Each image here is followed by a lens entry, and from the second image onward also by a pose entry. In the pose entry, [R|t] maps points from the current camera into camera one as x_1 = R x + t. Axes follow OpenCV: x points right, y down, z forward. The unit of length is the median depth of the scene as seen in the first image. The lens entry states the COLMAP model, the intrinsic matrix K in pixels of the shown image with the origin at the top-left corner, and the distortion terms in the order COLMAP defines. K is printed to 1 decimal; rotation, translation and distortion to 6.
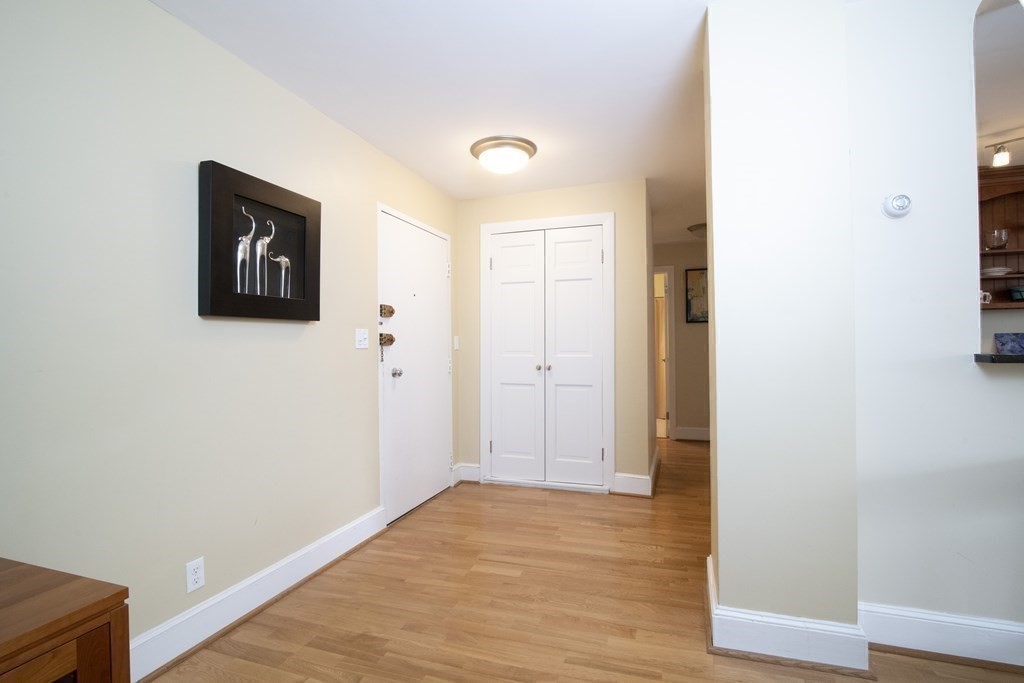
lens RADIAL K [[468.2, 0, 520.7], [0, 468.2, 343.0], [0, 0, 1]] dist [-0.020523, 0.001531]
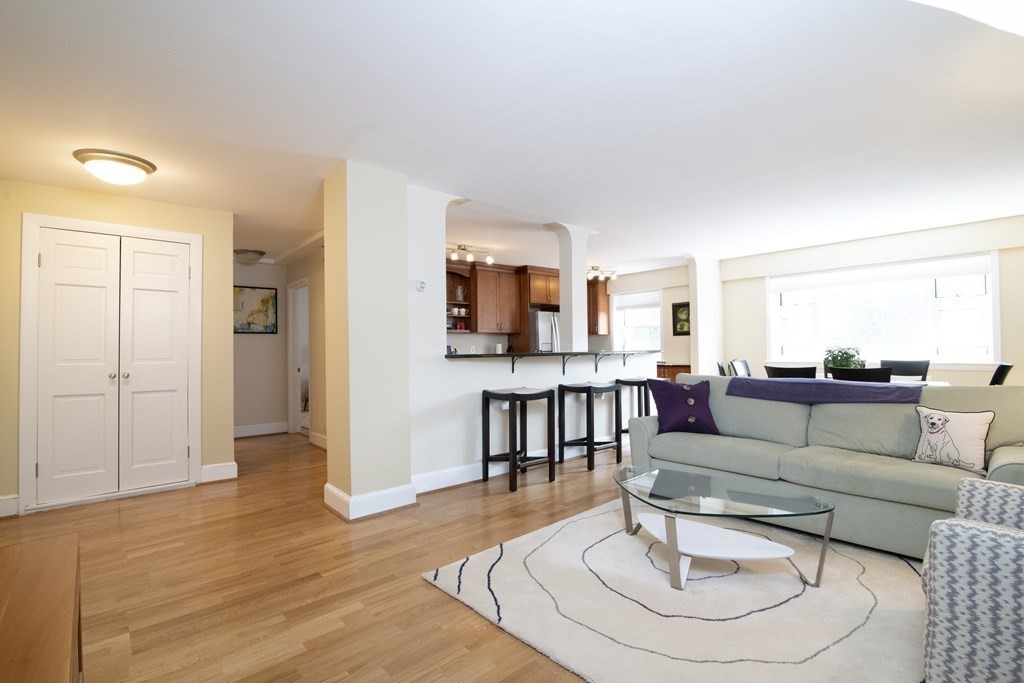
lens RADIAL K [[468.2, 0, 513.7], [0, 468.2, 339.0], [0, 0, 1]] dist [-0.020523, 0.001531]
pose [[0.496443, 0.022631, 0.867774, -0.414570], [0.003424, 0.999601, -0.028028, 0.006174], [-0.868063, 0.016885, 0.496168, -0.219915]]
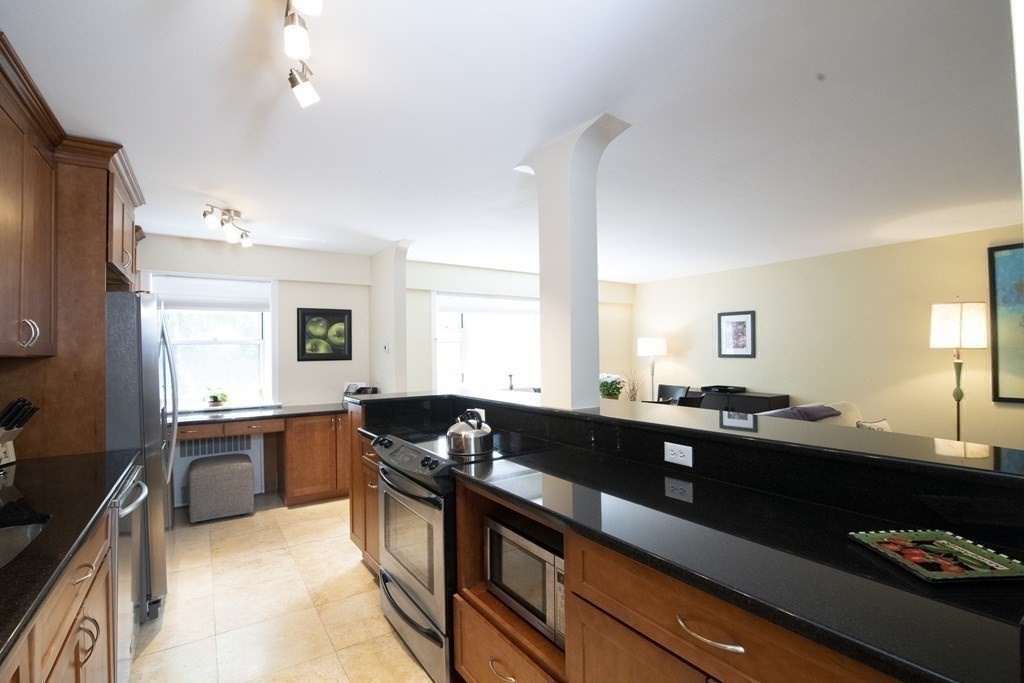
lens RADIAL K [[468.2, 0, 514.6], [0, 468.2, 347.7], [0, 0, 1]] dist [-0.020523, 0.001531]
pose [[-0.799931, 0.028202, 0.599429, 0.579237], [0.019122, 0.999586, -0.021511, -0.066363], [-0.599787, -0.005745, -0.800139, 0.924619]]
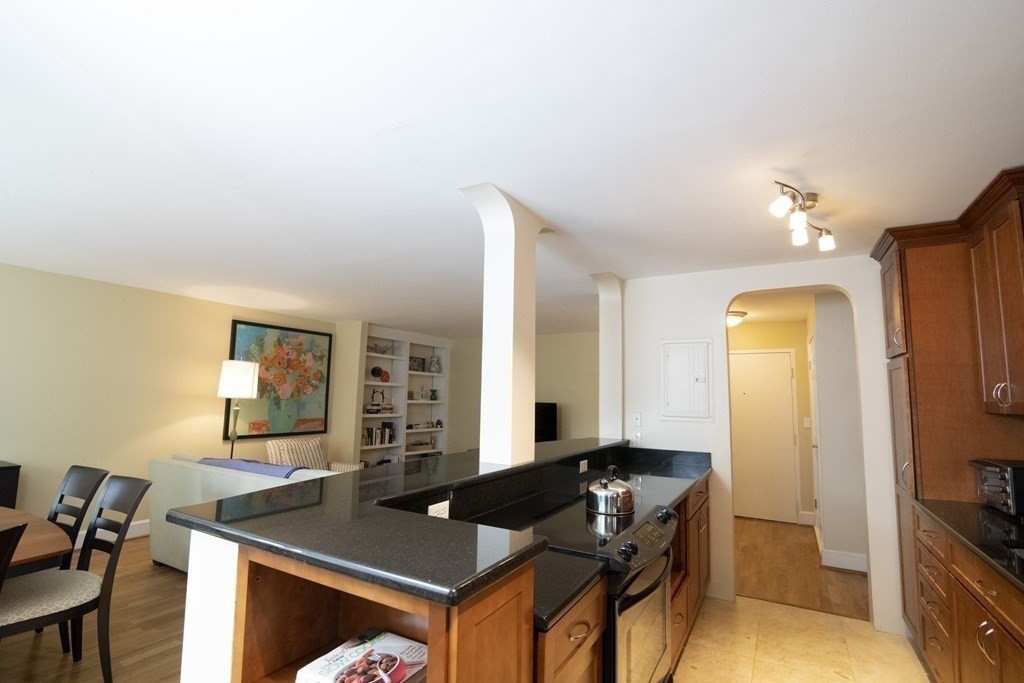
lens RADIAL K [[468.2, 0, 515.8], [0, 468.2, 346.2], [0, 0, 1]] dist [-0.020523, 0.001531]
pose [[-0.190348, -0.099841, -0.976627, 1.607129], [-0.010861, 0.994968, -0.099600, -0.093422], [0.981657, -0.008351, -0.190474, 0.476925]]
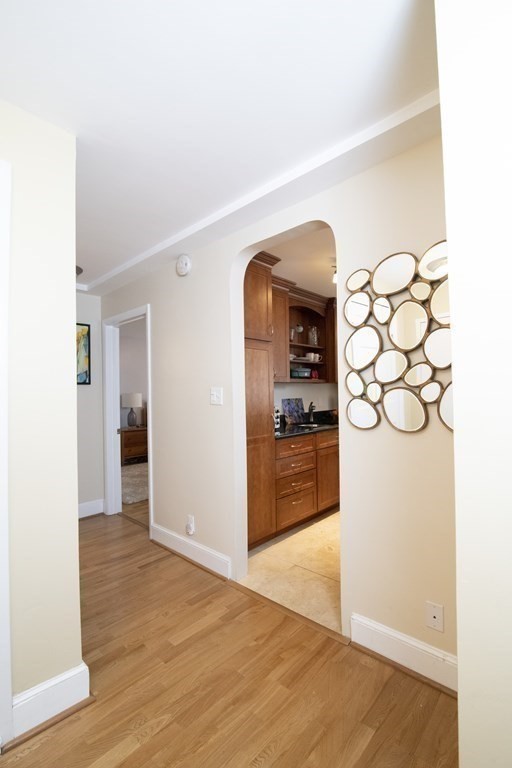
lens RADIAL K [[351.2, 0, 248.5], [0, 351.2, 385.5], [0, 0, 1]] dist [-0.020523, 0.001531]
pose [[0.420750, 0.017449, 0.907009, -0.027790], [0.005197, 0.999752, -0.021645, -0.041445], [-0.907162, 0.013821, 0.420556, 0.645325]]
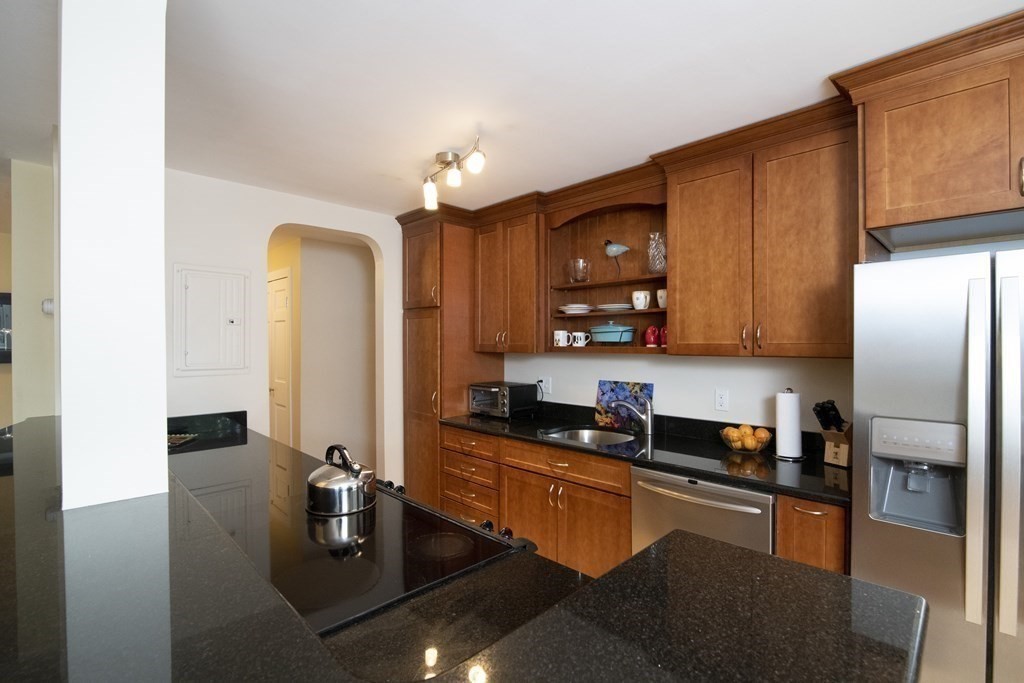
lens RADIAL K [[468.2, 0, 514.8], [0, 468.2, 346.7], [0, 0, 1]] dist [-0.020523, 0.001531]
pose [[0.898121, 0.013395, -0.439543, 1.314185], [-0.005383, 0.999796, 0.019468, -0.101498], [0.439715, -0.015119, 0.898010, 0.169611]]
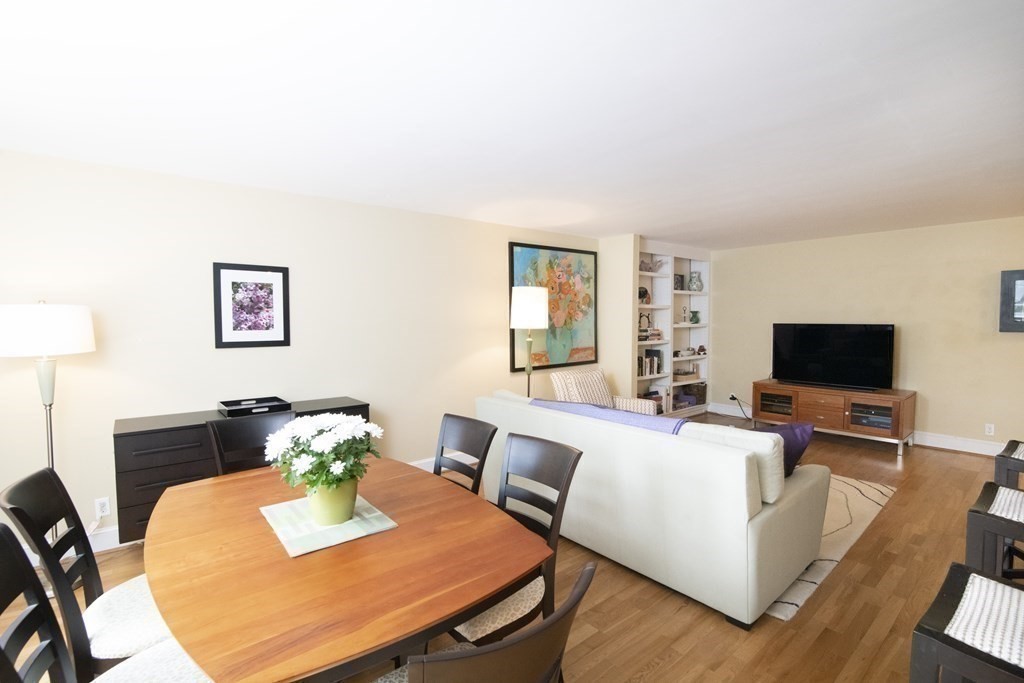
lens RADIAL K [[468.2, 0, 514.1], [0, 468.2, 347.1], [0, 0, 1]] dist [-0.020523, 0.001531]
pose [[-0.522820, 0.071173, -0.849466, 1.496269], [0.019768, 0.997253, 0.071389, -0.109201], [0.852214, 0.020531, -0.522791, 0.020987]]
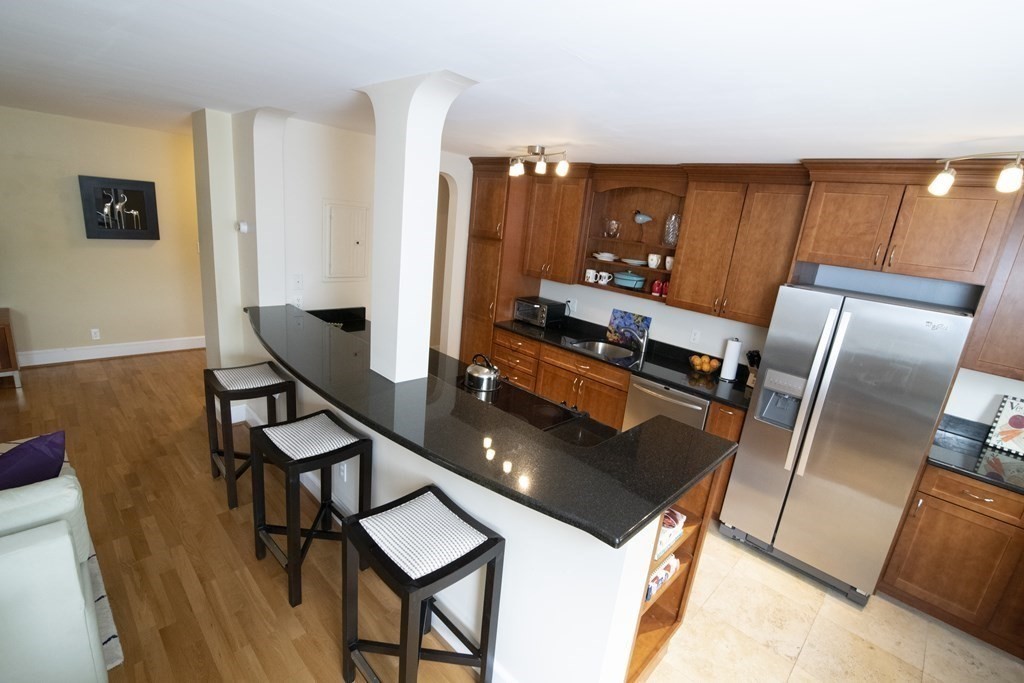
lens RADIAL K [[468.2, 0, 513.6], [0, 468.2, 345.5], [0, 0, 1]] dist [-0.020523, 0.001531]
pose [[0.898015, 0.215638, -0.383497, 1.327851], [-0.111688, 0.954831, 0.275361, -0.239815], [0.425553, -0.204446, 0.881536, -0.190424]]
